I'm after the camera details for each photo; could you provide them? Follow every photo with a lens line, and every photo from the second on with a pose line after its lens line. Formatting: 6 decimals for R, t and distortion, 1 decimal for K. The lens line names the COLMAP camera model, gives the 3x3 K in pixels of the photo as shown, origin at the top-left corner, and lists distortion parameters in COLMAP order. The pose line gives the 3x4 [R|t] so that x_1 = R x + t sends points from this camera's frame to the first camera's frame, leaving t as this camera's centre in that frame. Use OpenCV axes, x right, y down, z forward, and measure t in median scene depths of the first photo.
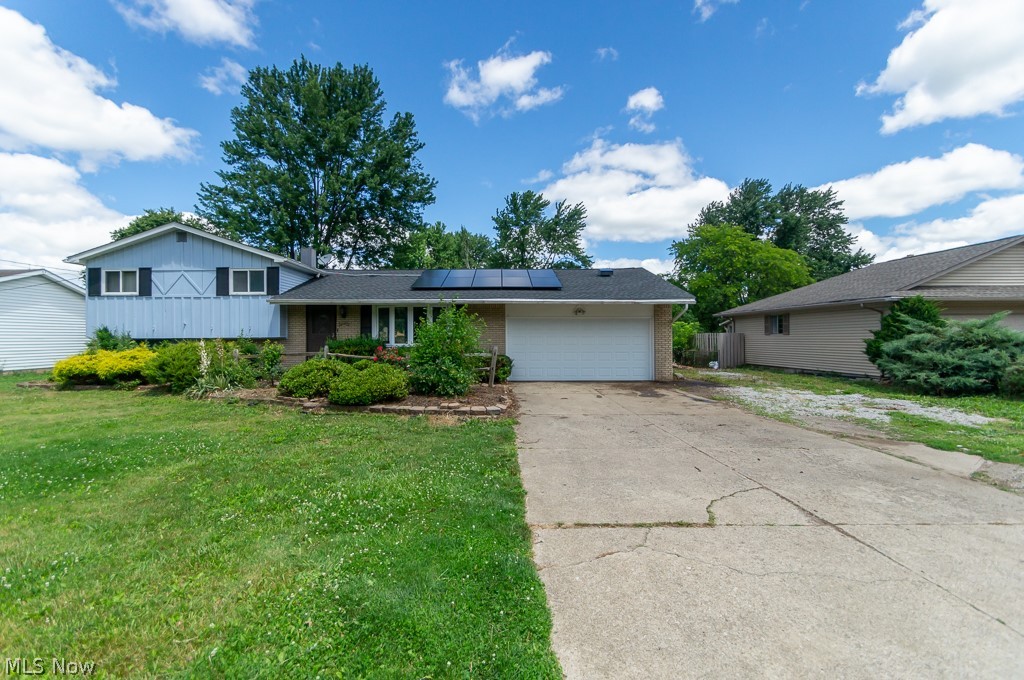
lens RADIAL K [[437.6, 0, 512.0], [0, 437.6, 340.0], [0, 0, 1]] dist [0.016657, -0.003876]
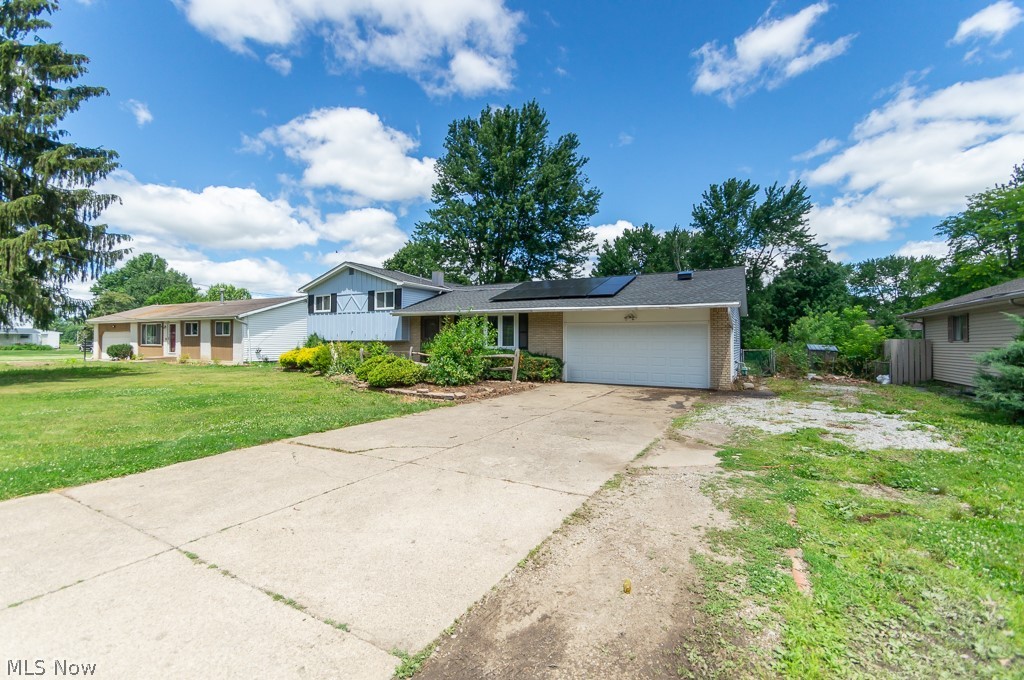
lens RADIAL K [[437.6, 0, 512.0], [0, 437.6, 340.0], [0, 0, 1]] dist [0.016657, -0.003876]
pose [[0.879099, 0.007810, -0.476575, 0.419552], [-0.012064, 0.999910, -0.005868, -0.002195], [0.476486, 0.010909, 0.879114, -0.031374]]
